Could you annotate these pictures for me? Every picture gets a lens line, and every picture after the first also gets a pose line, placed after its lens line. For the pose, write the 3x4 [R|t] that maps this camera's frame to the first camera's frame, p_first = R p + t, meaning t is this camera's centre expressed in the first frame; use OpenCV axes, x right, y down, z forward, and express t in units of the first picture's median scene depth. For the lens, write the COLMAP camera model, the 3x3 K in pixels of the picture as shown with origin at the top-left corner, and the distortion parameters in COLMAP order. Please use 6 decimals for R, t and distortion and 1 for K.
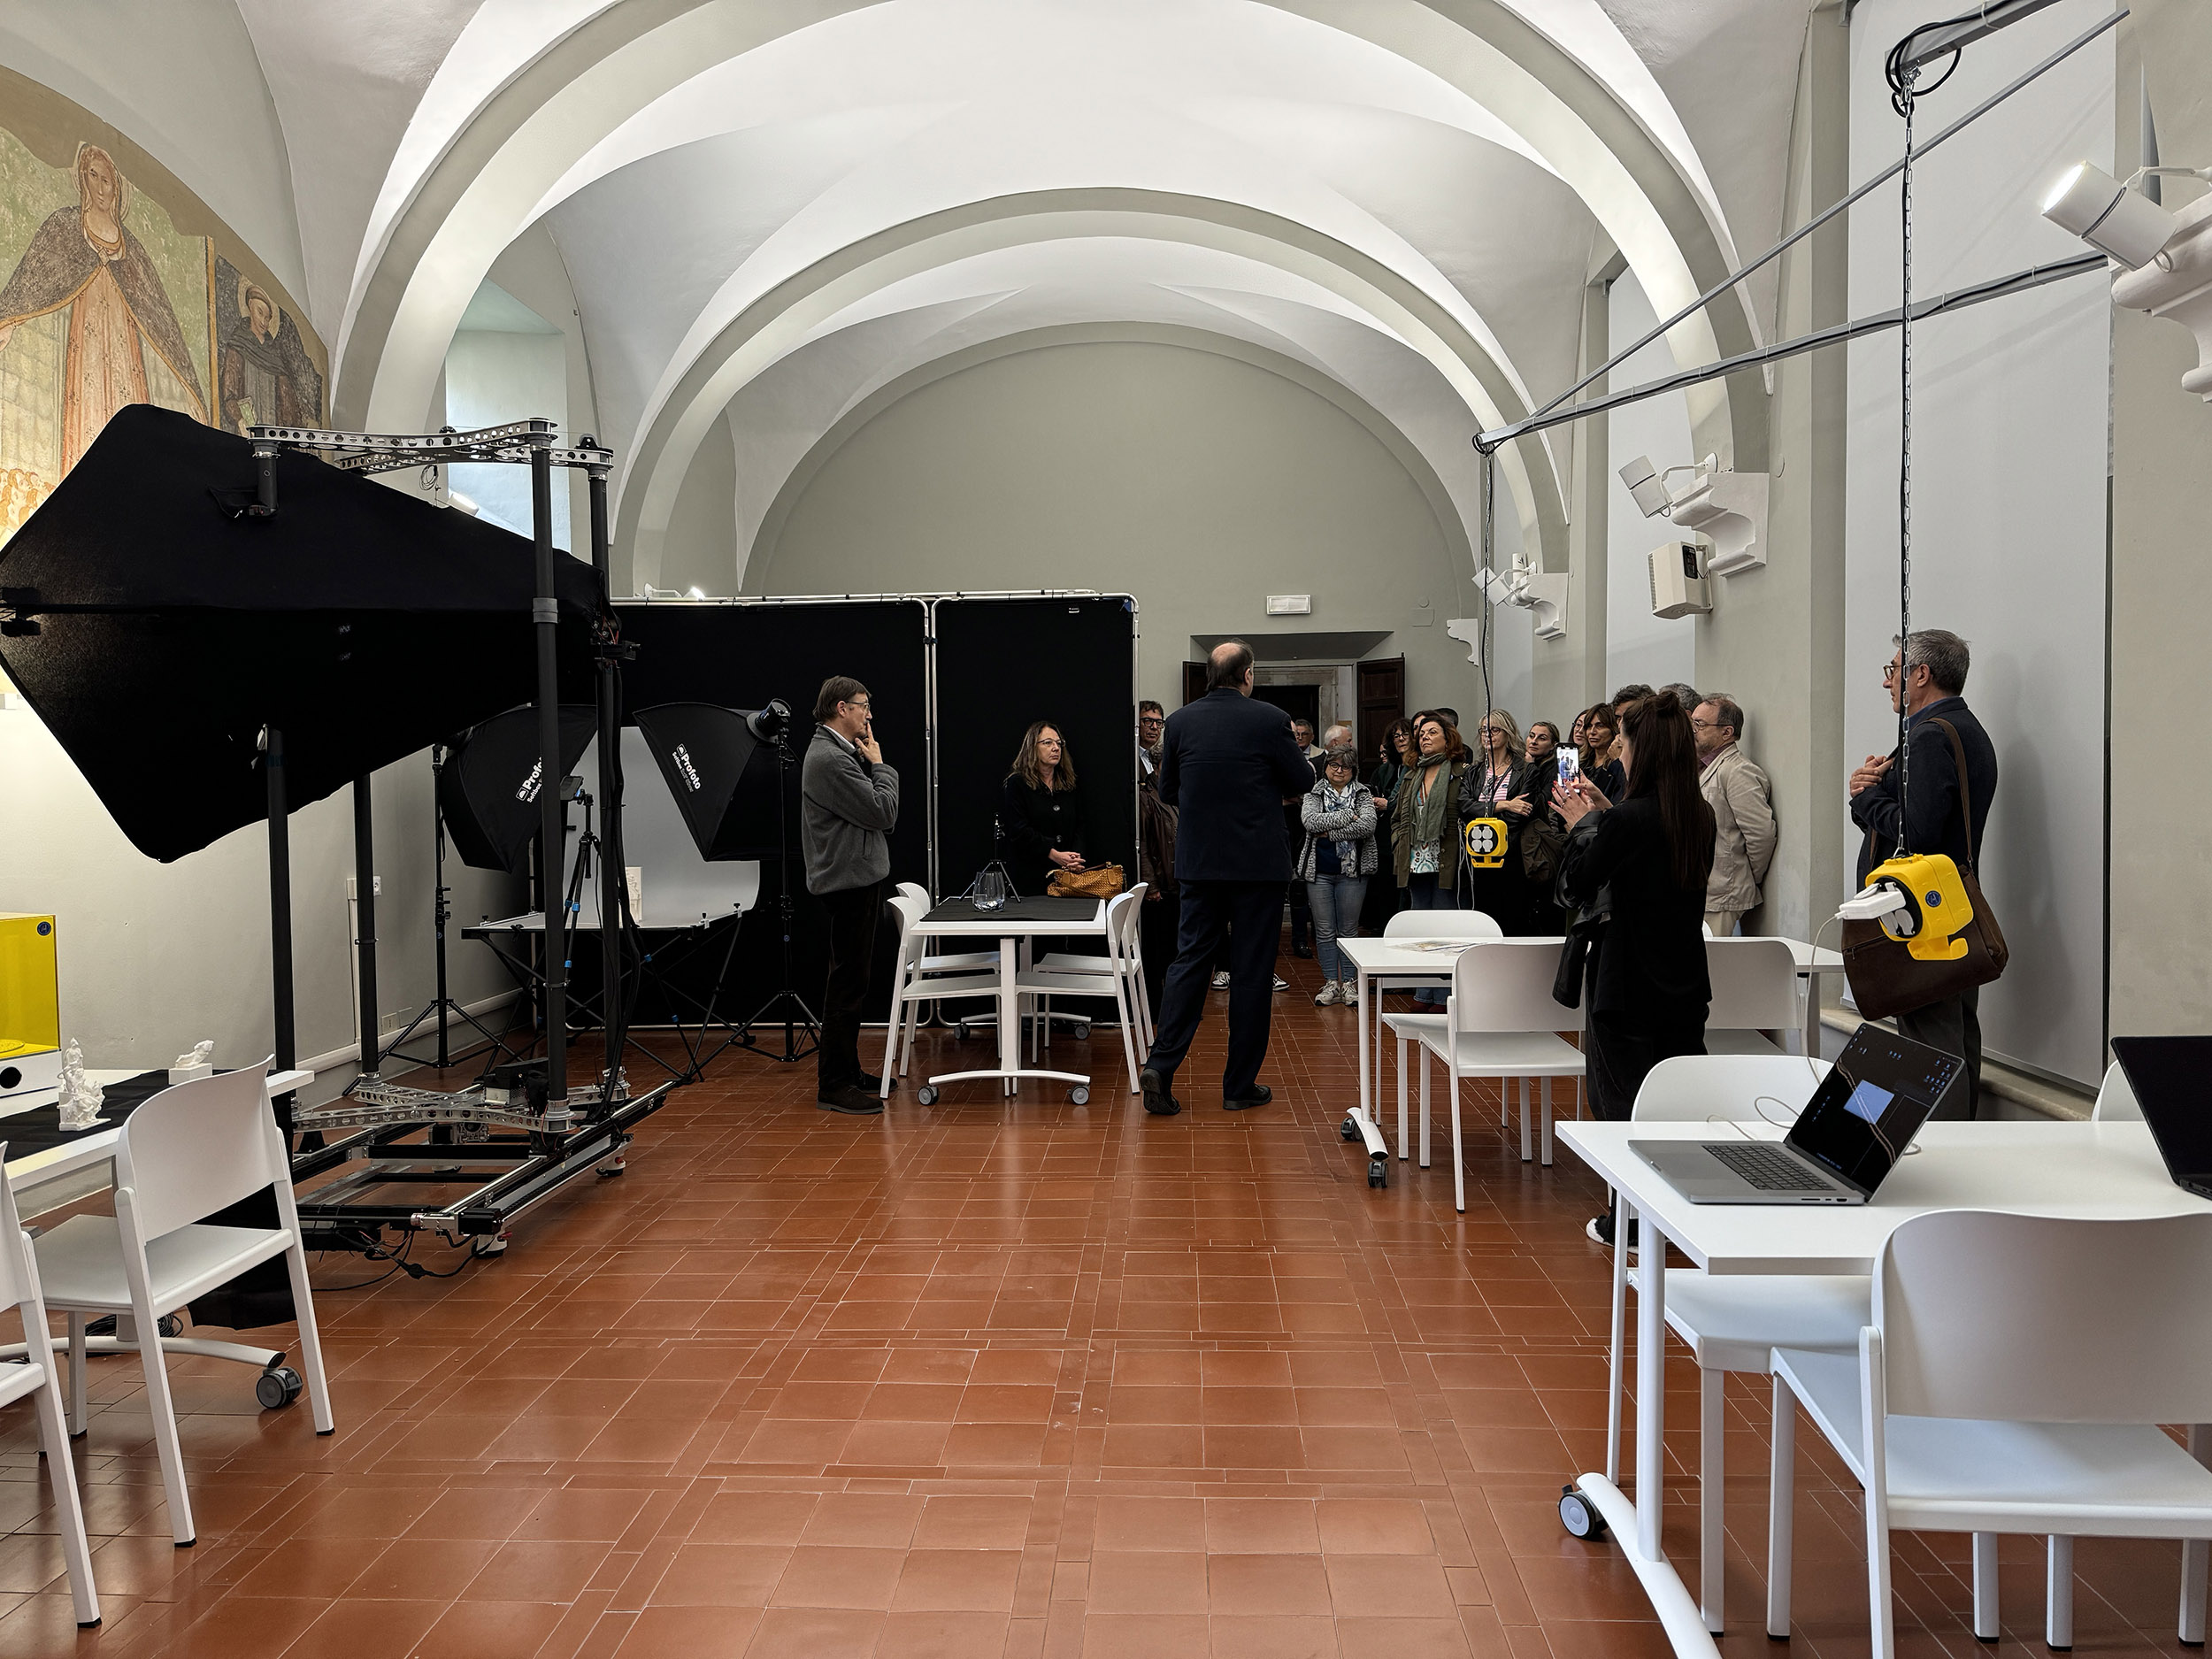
lens RADIAL K [[1547.6, 0, 1110.2], [0, 1547.6, 831.0], [0, 0, 1]] dist [0.027606, -0.039184]
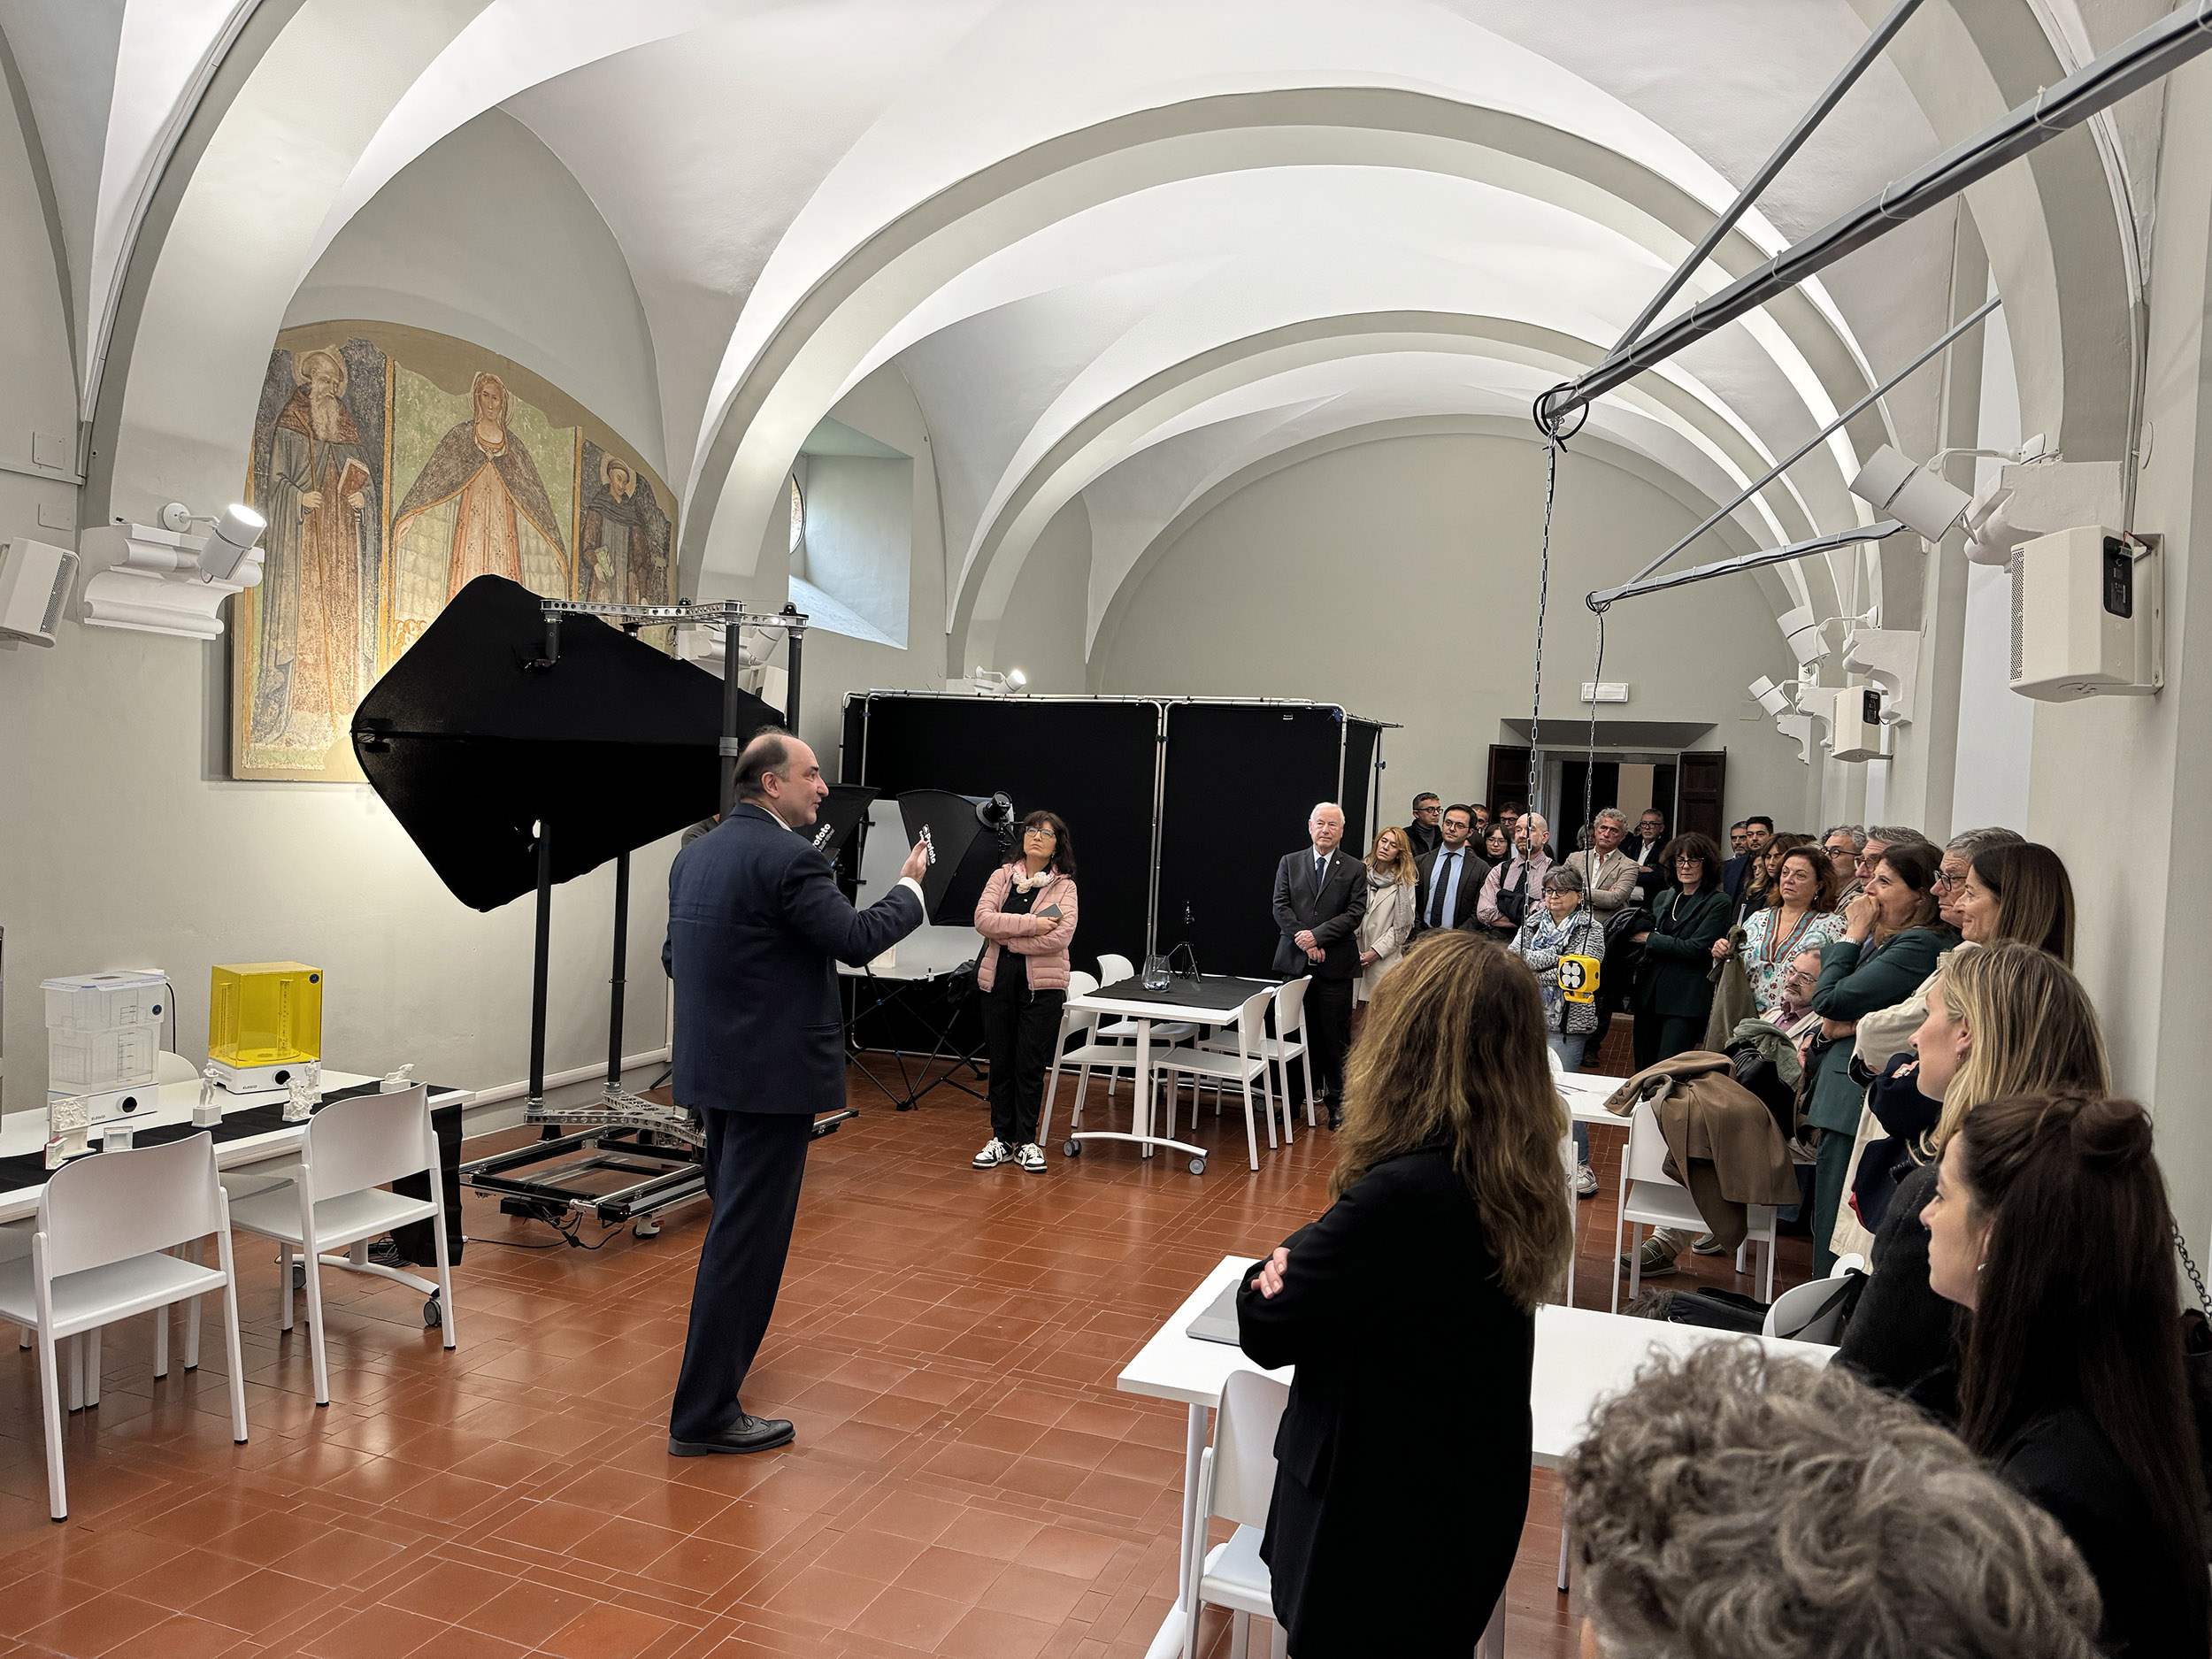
lens RADIAL K [[1547.6, 0, 1116.5], [0, 1547.6, 835.9], [0, 0, 1]] dist [0.027606, -0.039184]
pose [[0.952649, 0.067054, -0.296585, 0.250213], [-0.070268, 0.997528, -0.000177, -0.066681], [0.295840, 0.021009, 0.955006, -0.103605]]
